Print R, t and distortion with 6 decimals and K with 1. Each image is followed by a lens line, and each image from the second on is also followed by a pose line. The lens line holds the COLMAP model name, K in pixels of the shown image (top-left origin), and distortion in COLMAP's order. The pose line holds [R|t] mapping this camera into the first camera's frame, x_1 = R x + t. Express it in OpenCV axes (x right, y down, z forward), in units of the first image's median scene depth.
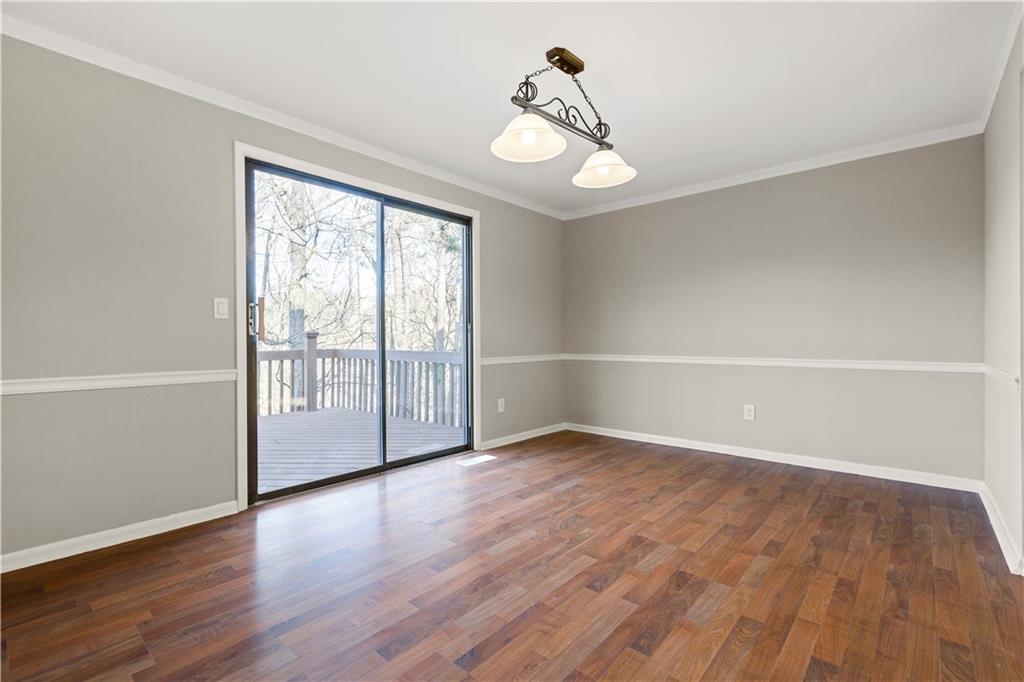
lens RADIAL K [[463.4, 0, 514.4], [0, 463.4, 340.1], [0, 0, 1]] dist [-0.001396, 0.000058]
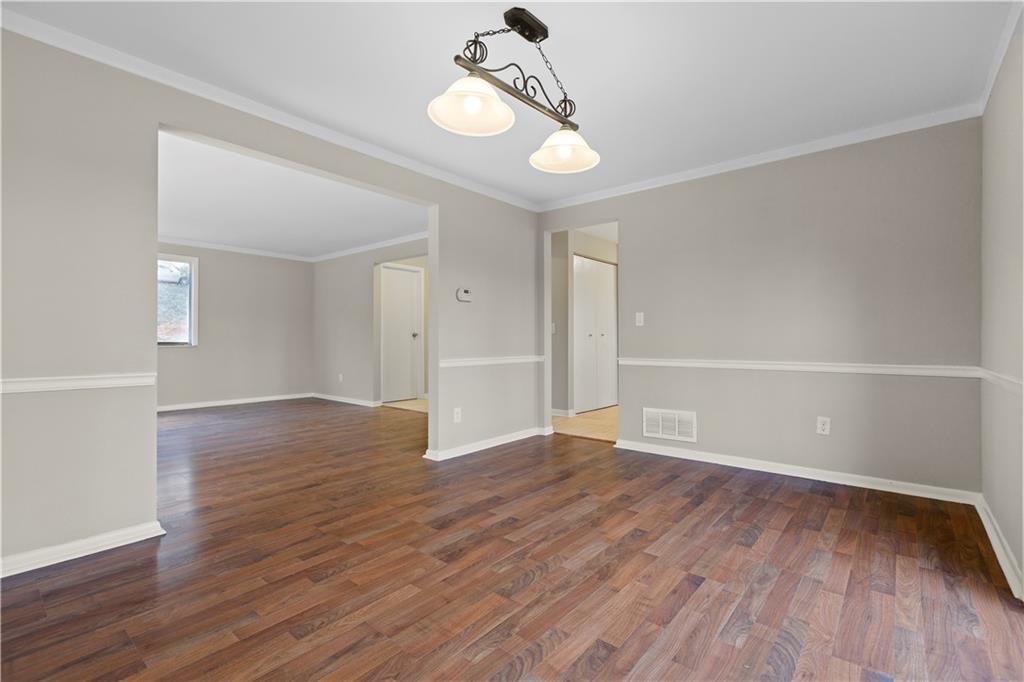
lens RADIAL K [[475.9, 0, 512.0], [0, 475.9, 341.0], [0, 0, 1]] dist [-0.000424, -0.000005]
pose [[-0.999825, 0.004616, -0.018132, 0.167212], [0.004516, 0.999974, 0.005564, -0.003433], [0.018157, 0.005482, -0.999820, 2.019796]]
